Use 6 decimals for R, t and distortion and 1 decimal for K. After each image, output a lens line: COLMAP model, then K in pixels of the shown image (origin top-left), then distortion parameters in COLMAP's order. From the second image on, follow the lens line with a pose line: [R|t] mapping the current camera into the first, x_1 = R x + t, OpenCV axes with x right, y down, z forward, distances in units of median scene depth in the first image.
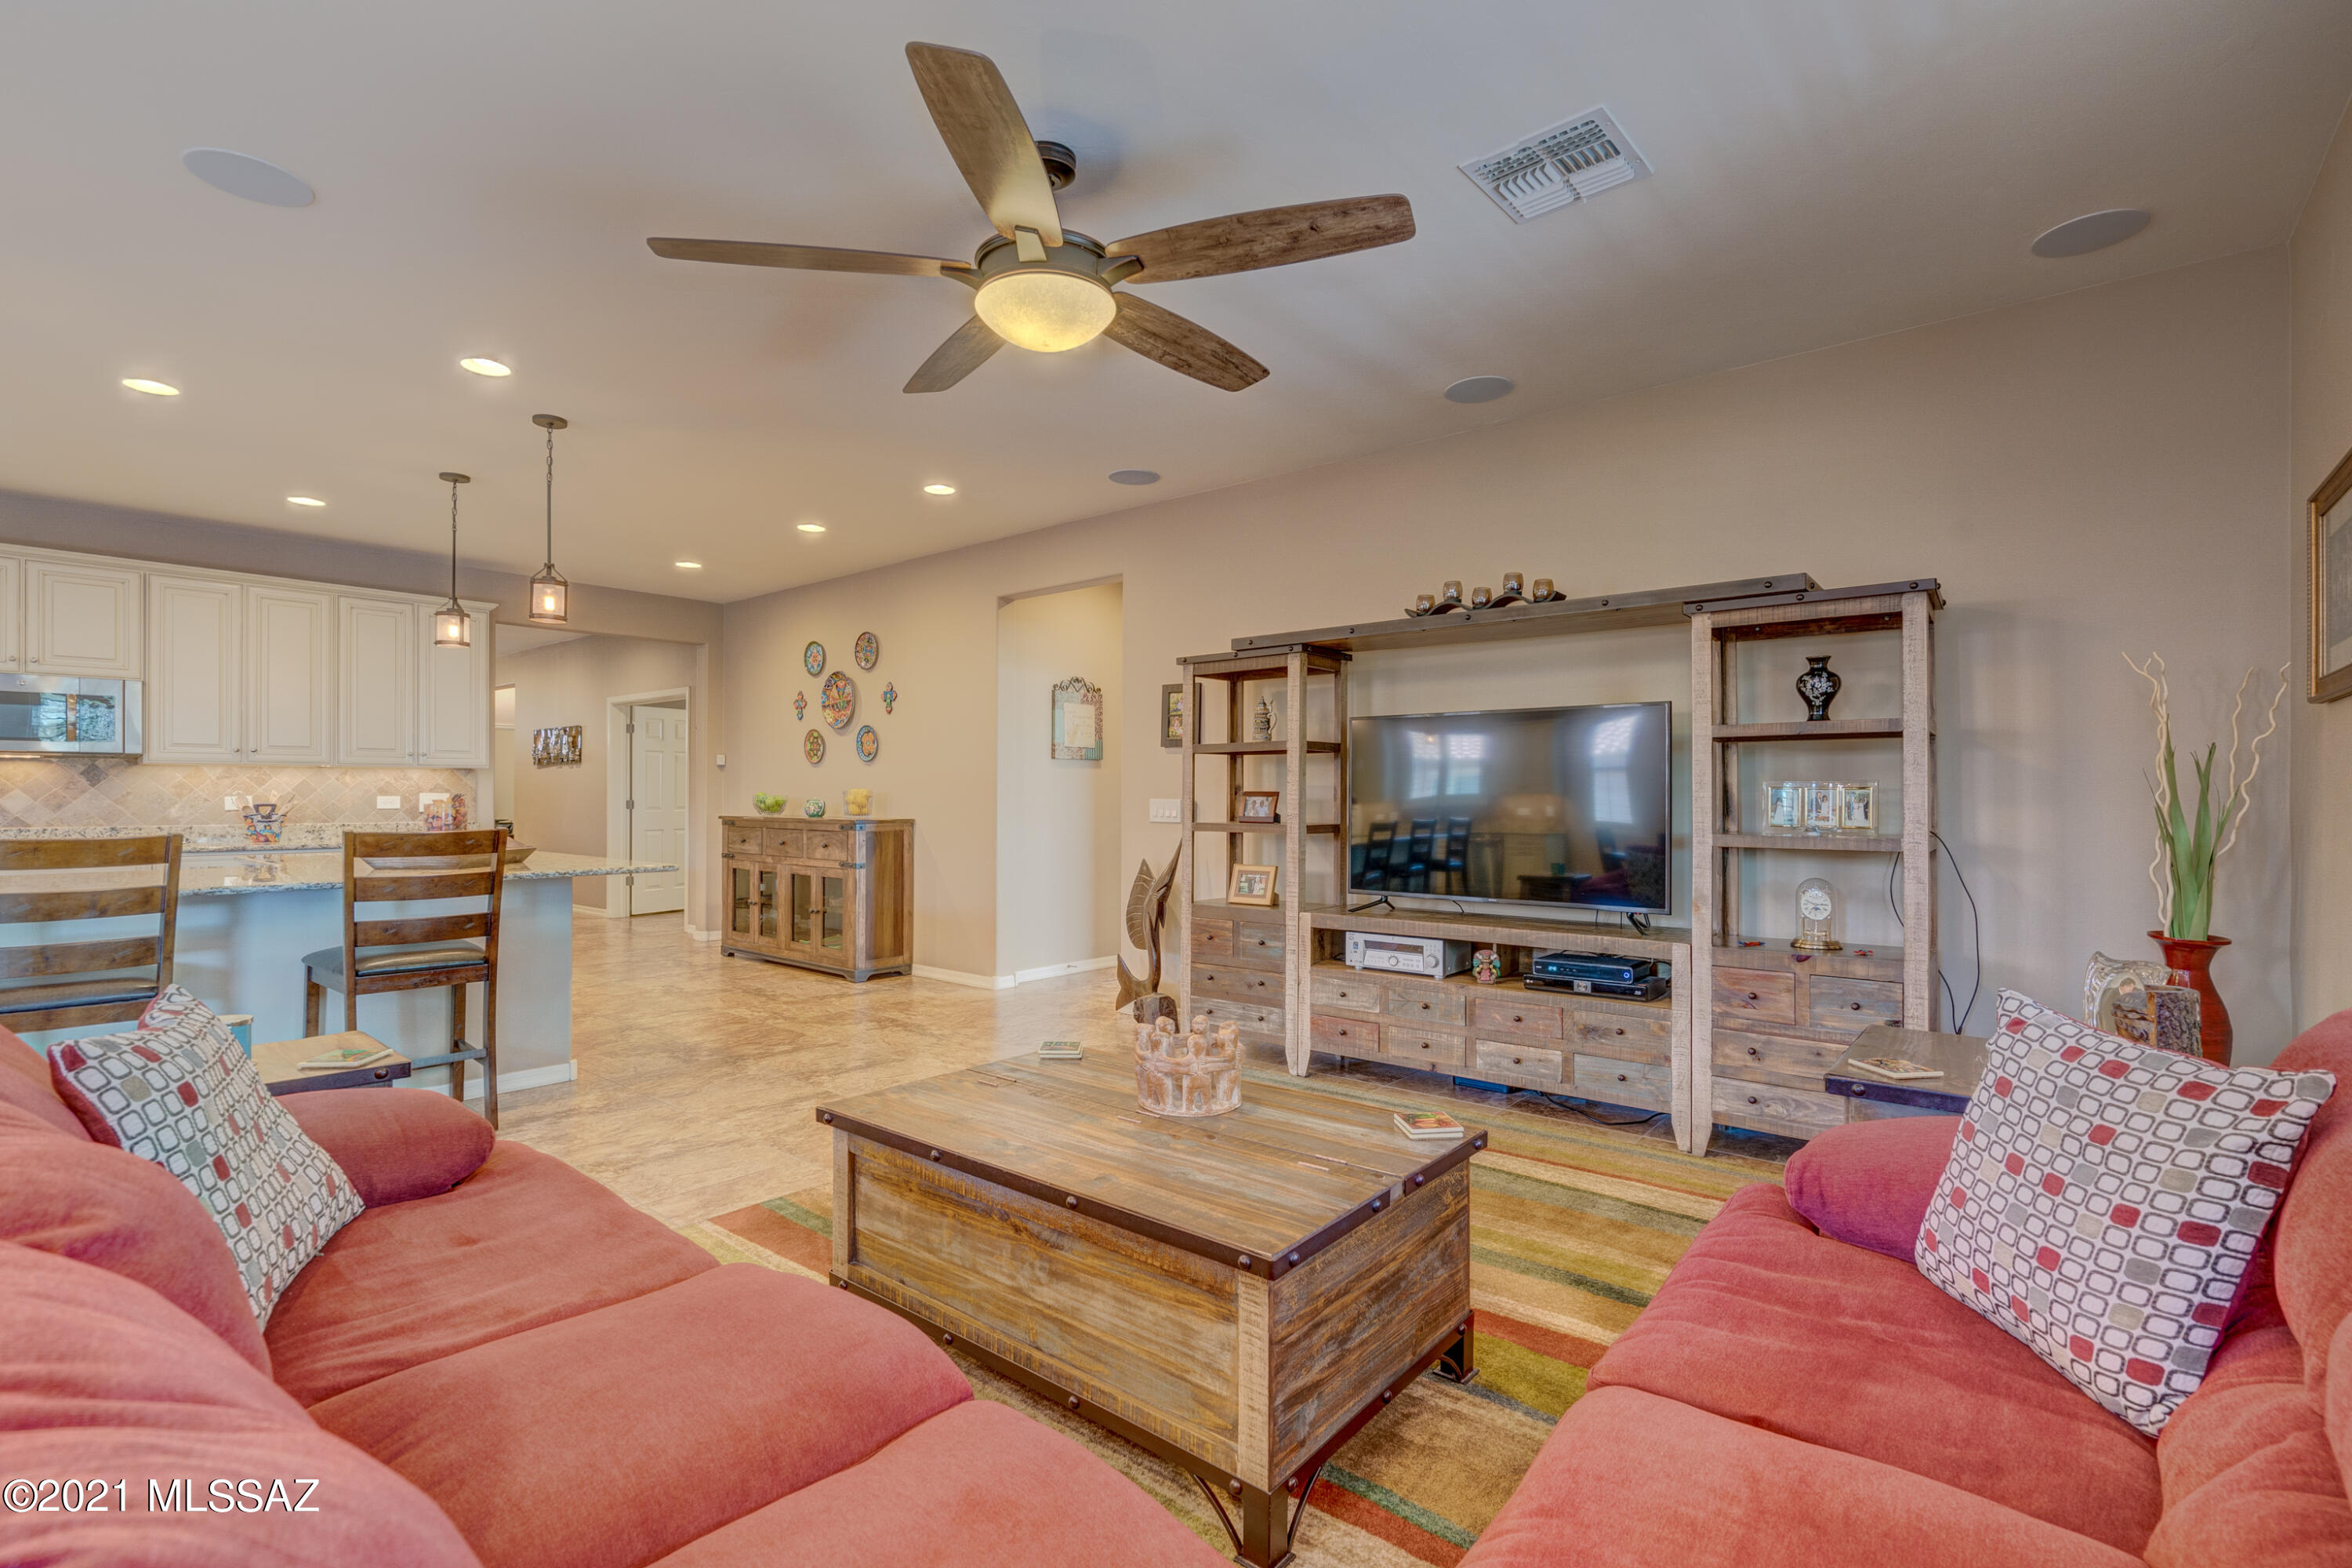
lens RADIAL K [[1072.5, 0, 1176.0], [0, 1072.5, 793.3], [0, 0, 1]] dist [-0.010767, 0.005086]
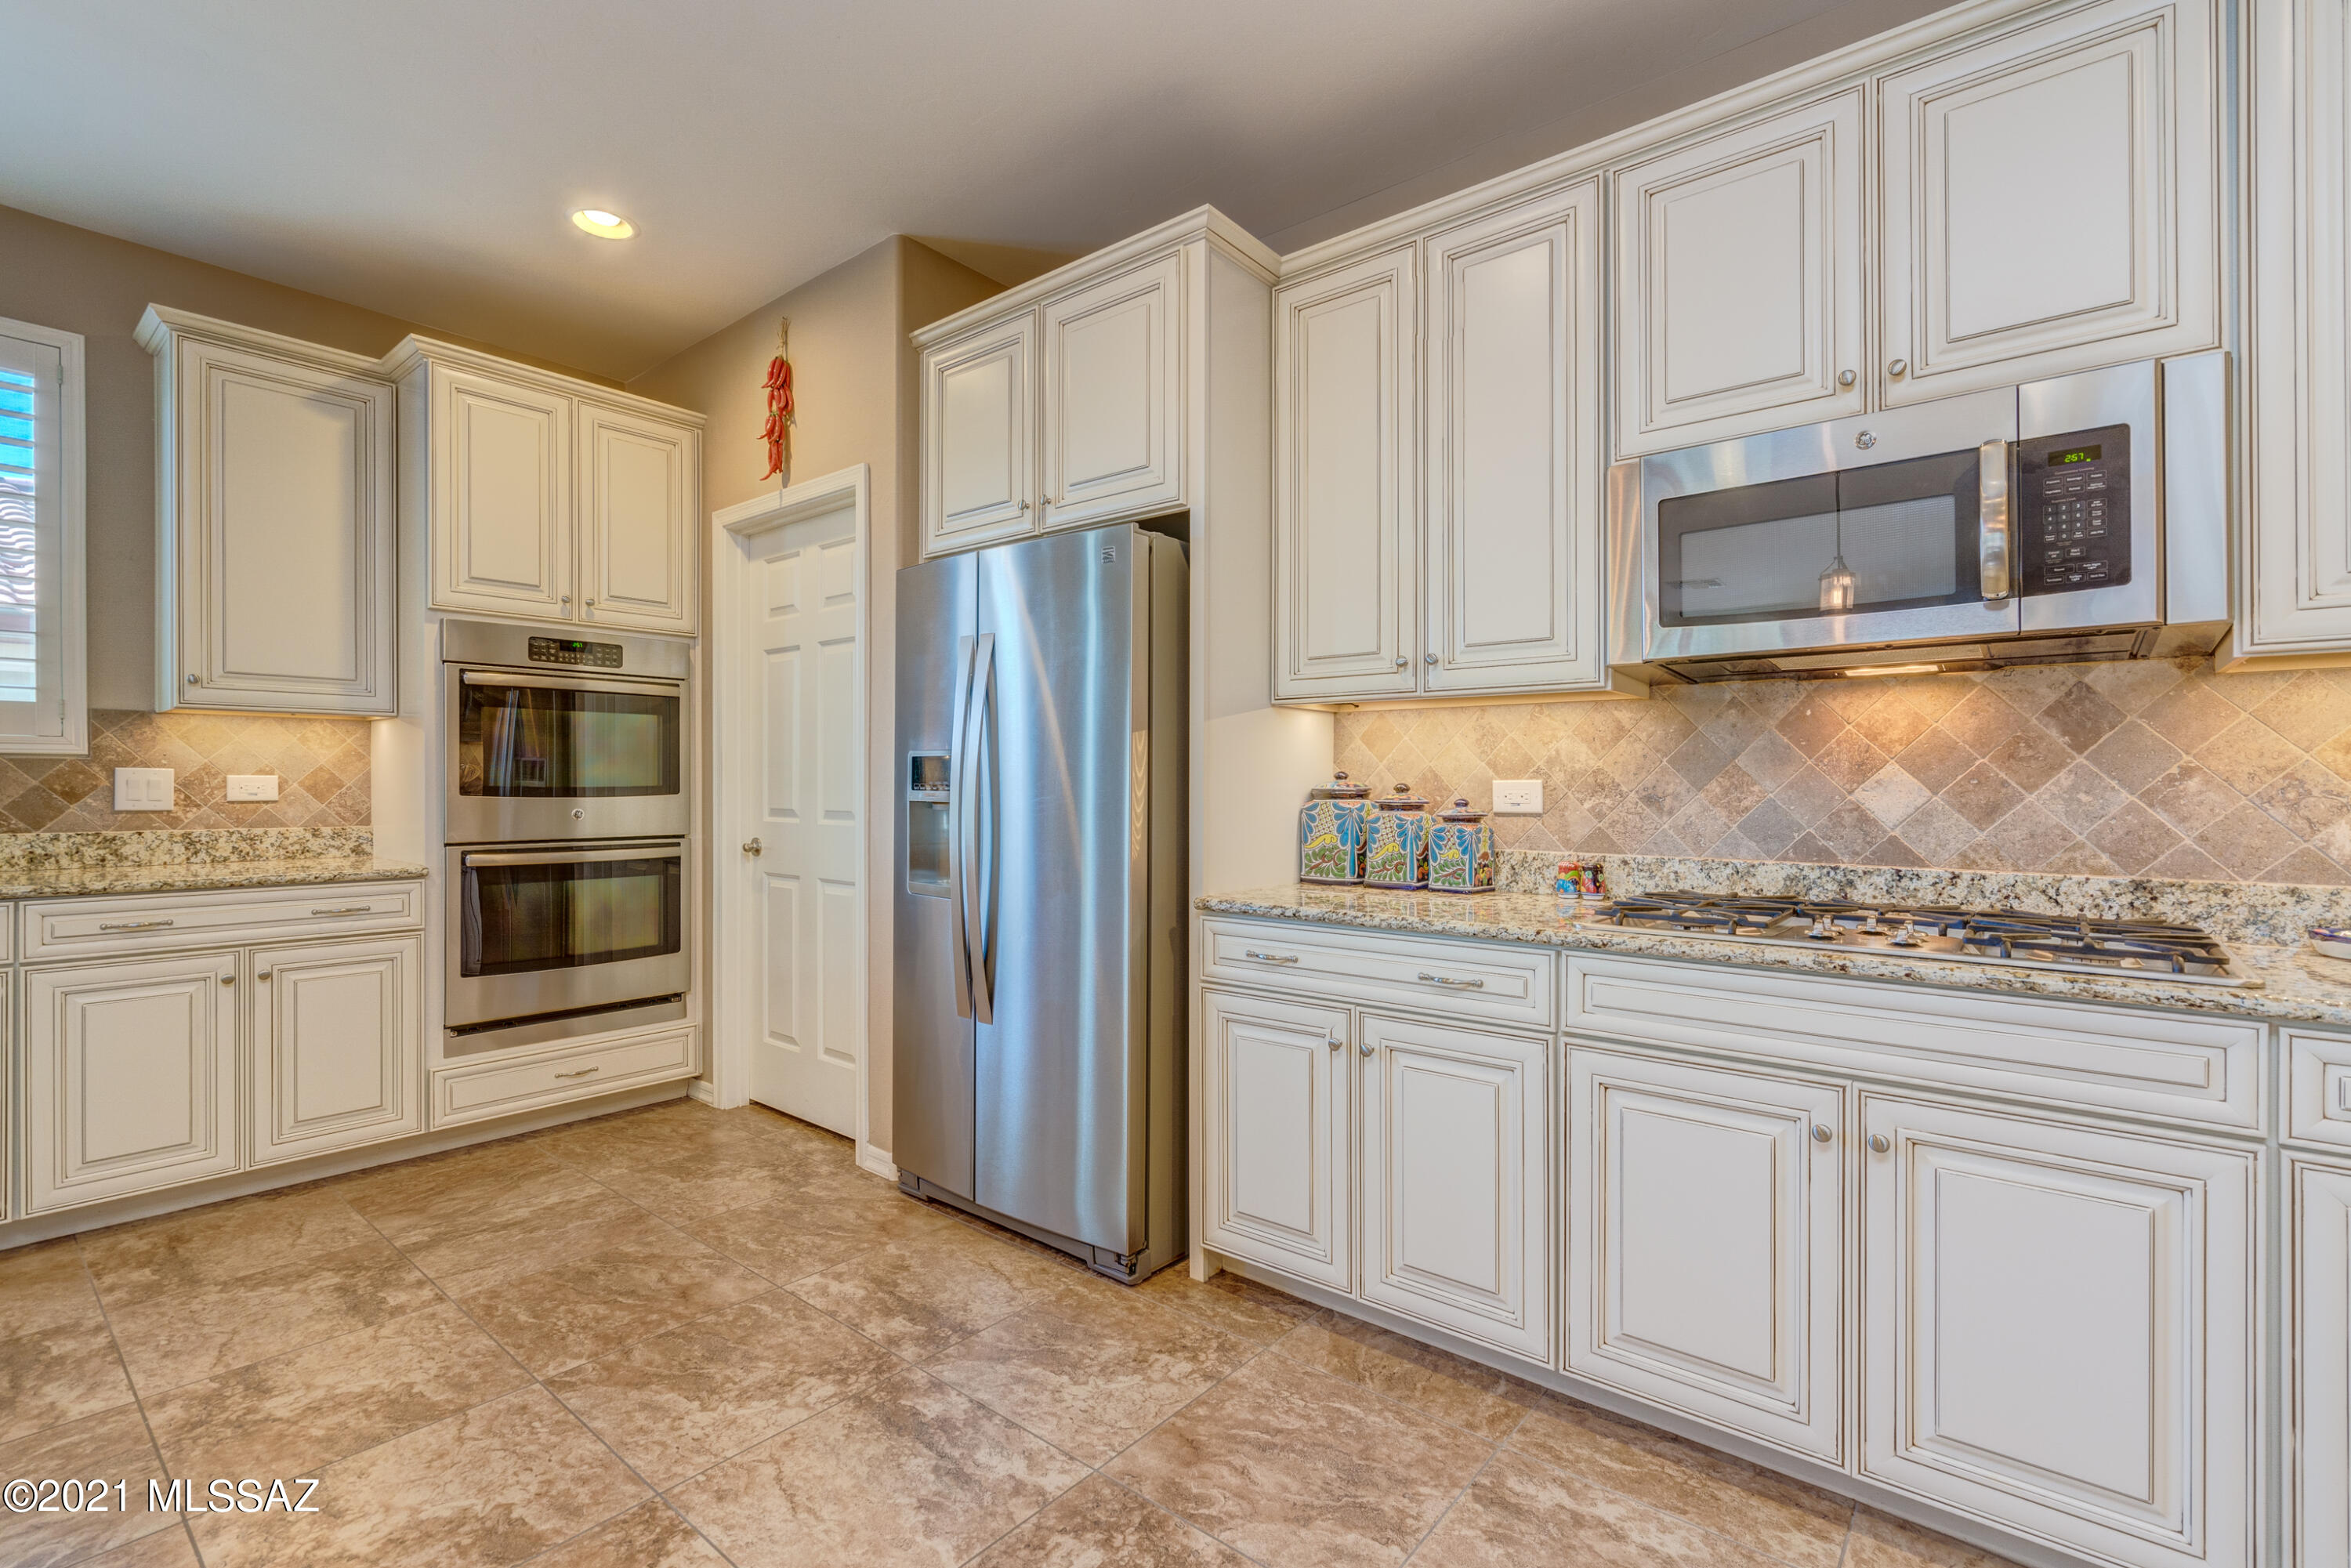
lens RADIAL K [[1072.0, 0, 1163.9], [0, 1072.0, 787.5], [0, 0, 1]] dist [-0.010767, 0.005086]
pose [[-0.002331, 0.001104, -0.999997, -0.918017], [-0.002917, 0.999995, 0.001110, 0.007029], [0.999993, 0.002920, -0.002327, 0.961078]]
